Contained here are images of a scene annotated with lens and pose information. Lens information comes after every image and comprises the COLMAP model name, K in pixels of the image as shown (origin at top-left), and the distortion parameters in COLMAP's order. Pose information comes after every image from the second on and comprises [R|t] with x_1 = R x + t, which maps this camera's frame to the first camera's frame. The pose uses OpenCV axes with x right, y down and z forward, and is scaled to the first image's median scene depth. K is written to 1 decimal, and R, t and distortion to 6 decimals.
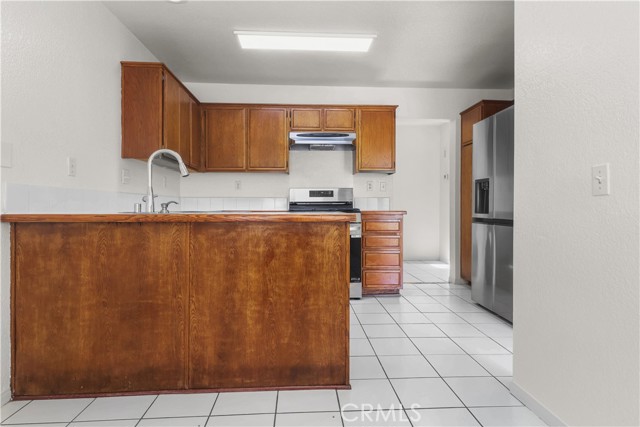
lens RADIAL K [[356.7, 0, 319.3], [0, 356.7, 212.9], [0, 0, 1]] dist [0.001798, 0.000351]
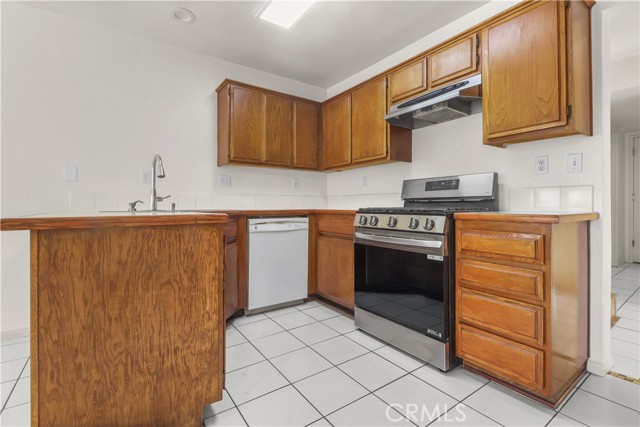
lens RADIAL K [[293.4, 0, 319.6], [0, 293.4, 210.7], [0, 0, 1]] dist [0.001337, 0.000131]
pose [[0.529714, 0.013794, -0.848064, 0.369164], [0.002813, 0.999834, 0.018019, -0.017891], [0.848172, -0.011931, 0.529587, 0.549129]]
